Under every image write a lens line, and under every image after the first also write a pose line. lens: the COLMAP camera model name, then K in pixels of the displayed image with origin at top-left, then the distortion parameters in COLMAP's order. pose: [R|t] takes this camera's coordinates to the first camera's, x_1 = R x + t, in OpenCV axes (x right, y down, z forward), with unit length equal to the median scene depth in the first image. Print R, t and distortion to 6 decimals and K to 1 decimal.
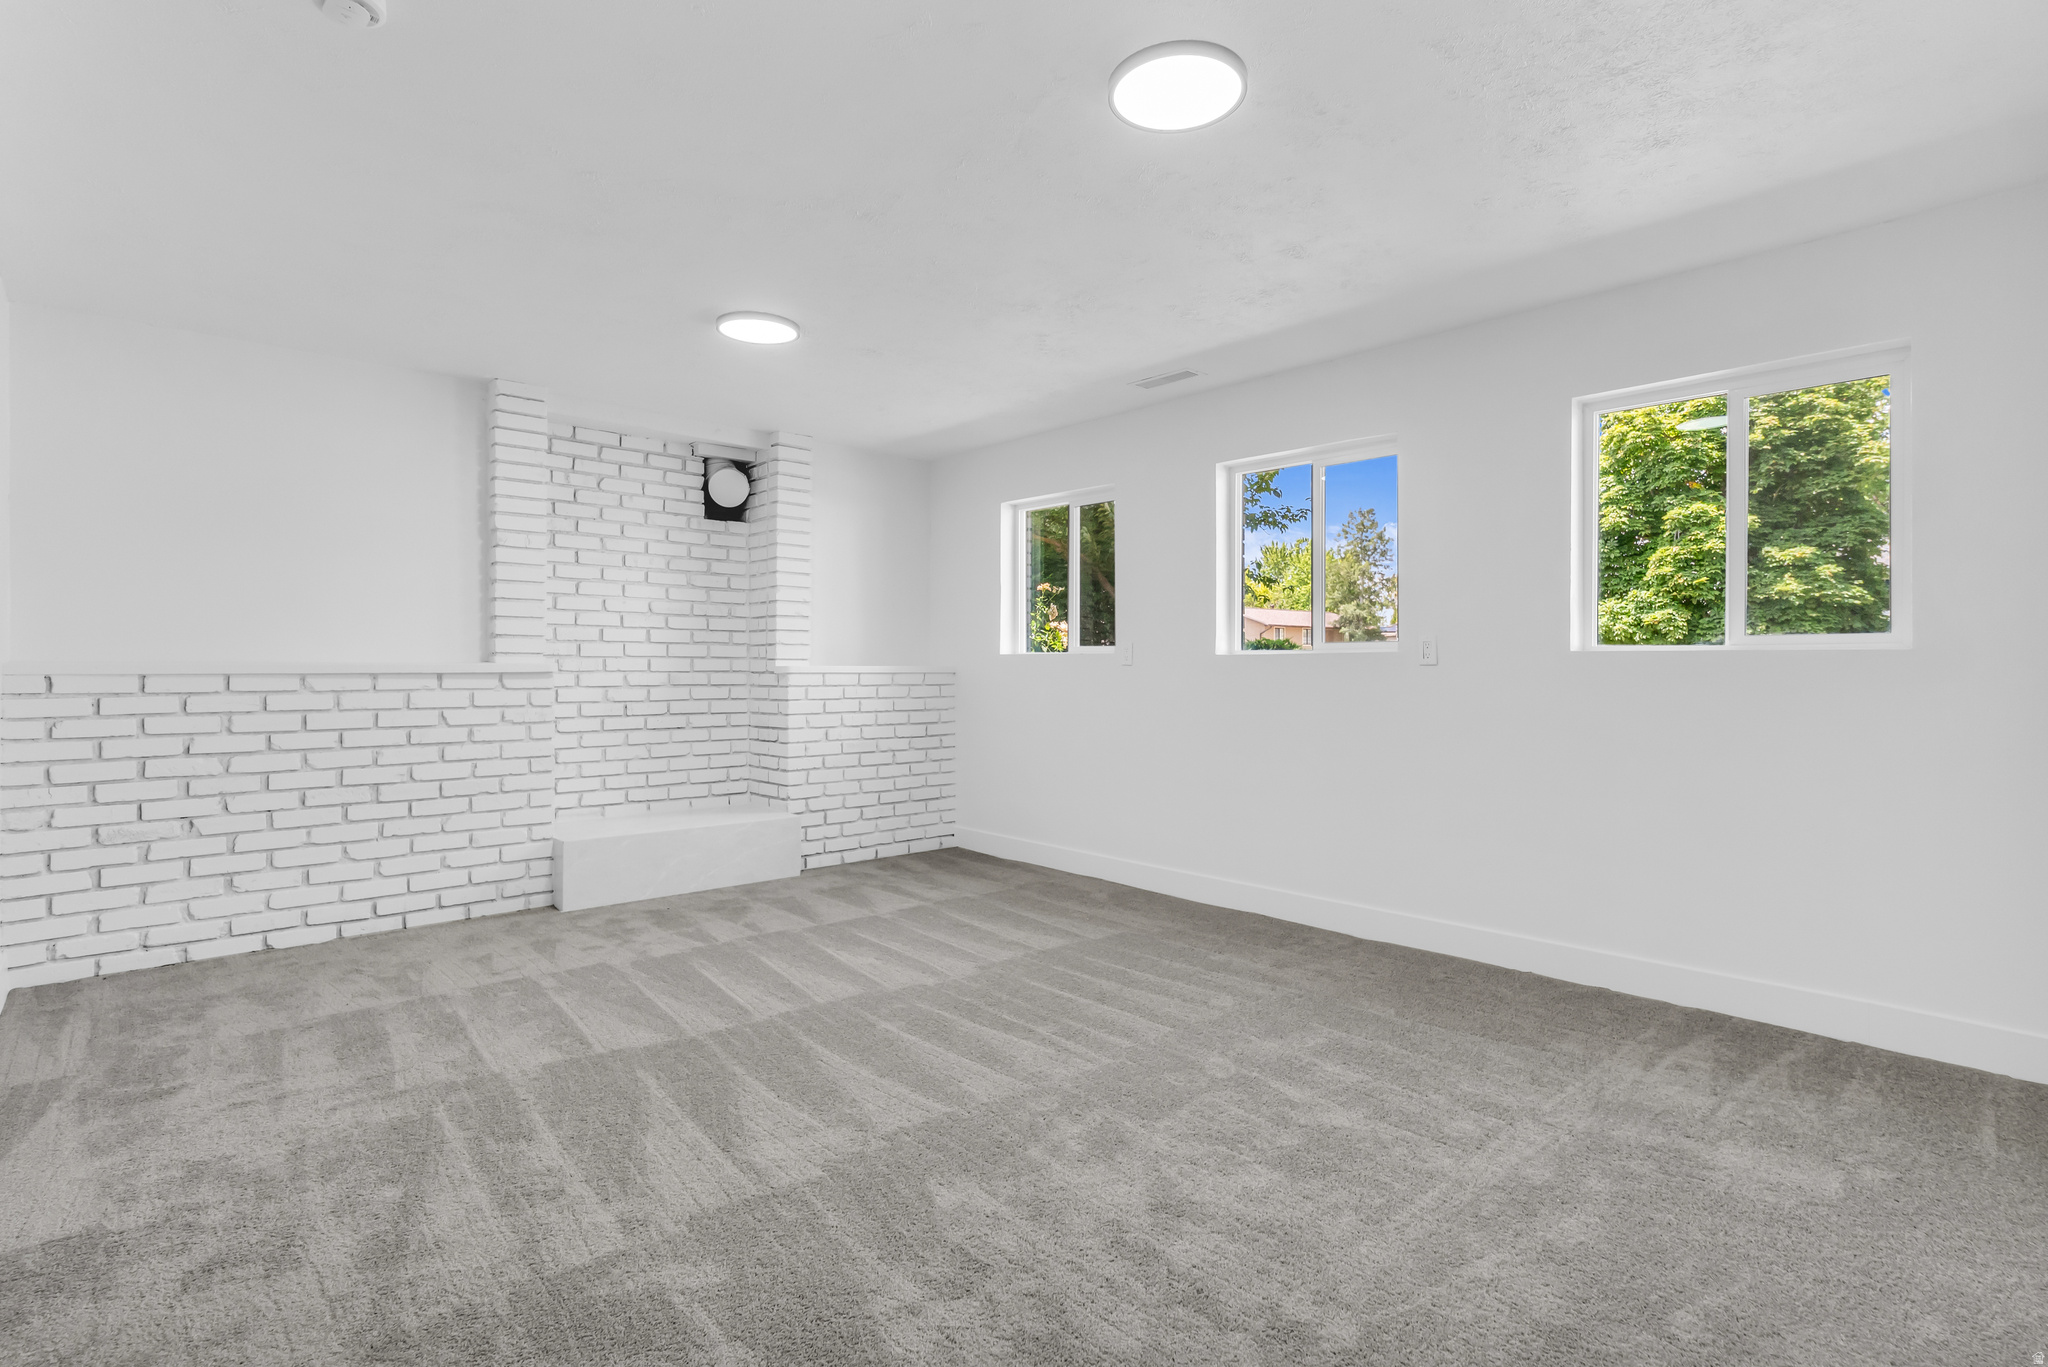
lens RADIAL K [[990.6, 0, 1030.2], [0, 990.6, 669.4], [0, 0, 1]] dist [0.002616, 0.000026]
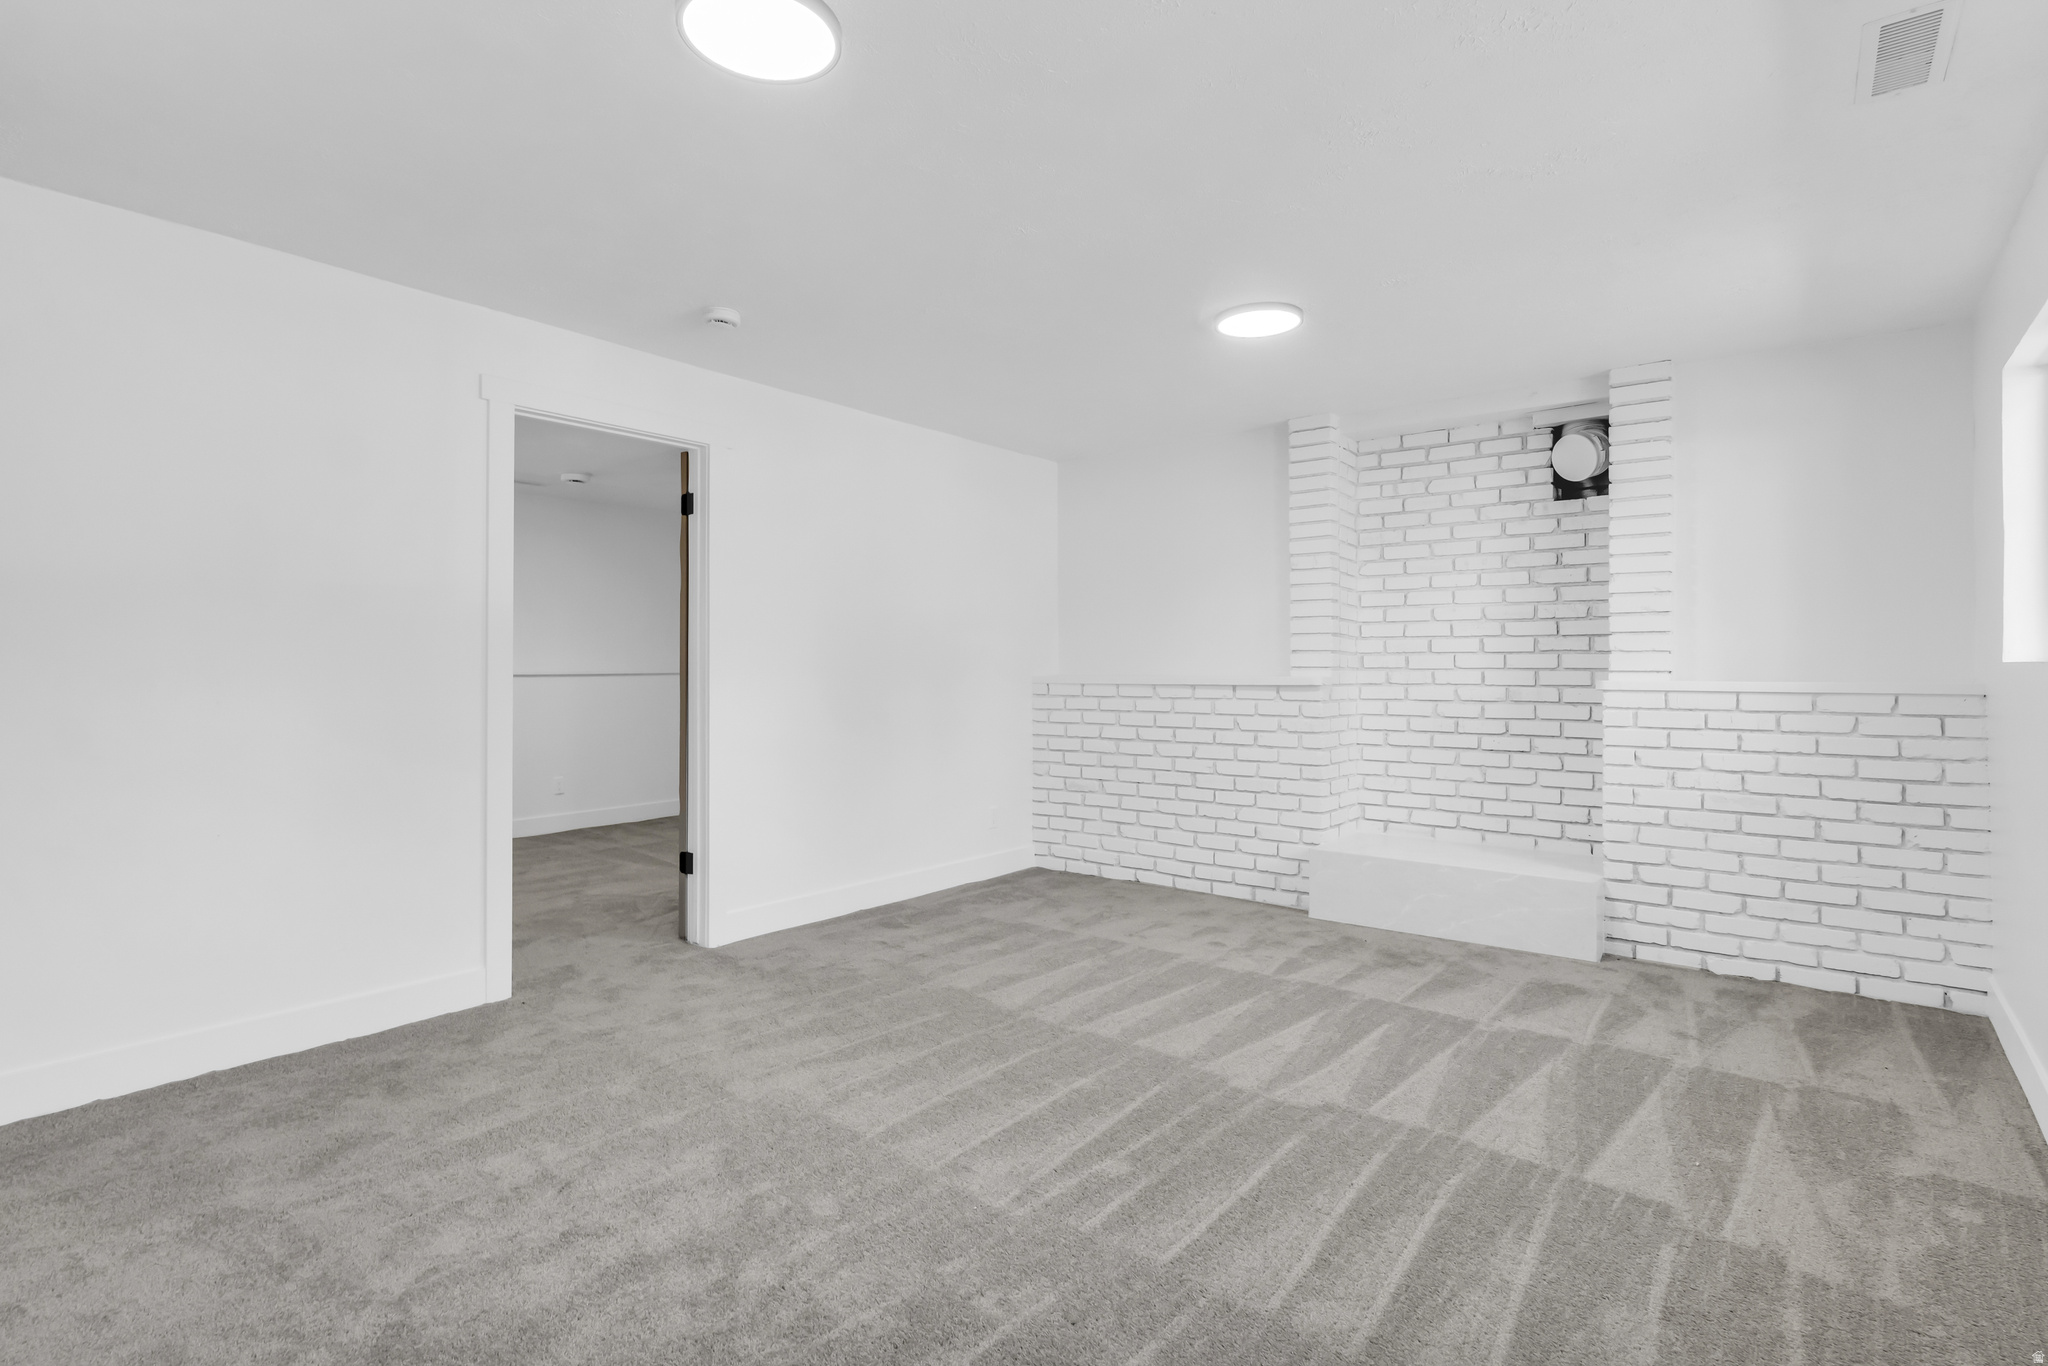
lens RADIAL K [[990.6, 0, 1030.2], [0, 990.6, 668.9], [0, 0, 1]] dist [0.002616, 0.000026]
pose [[0.176722, 0.001104, -0.984260, 0.495680], [0.000200, 0.999999, 0.001158, -0.016147], [0.984261, -0.000402, 0.176722, 0.519472]]
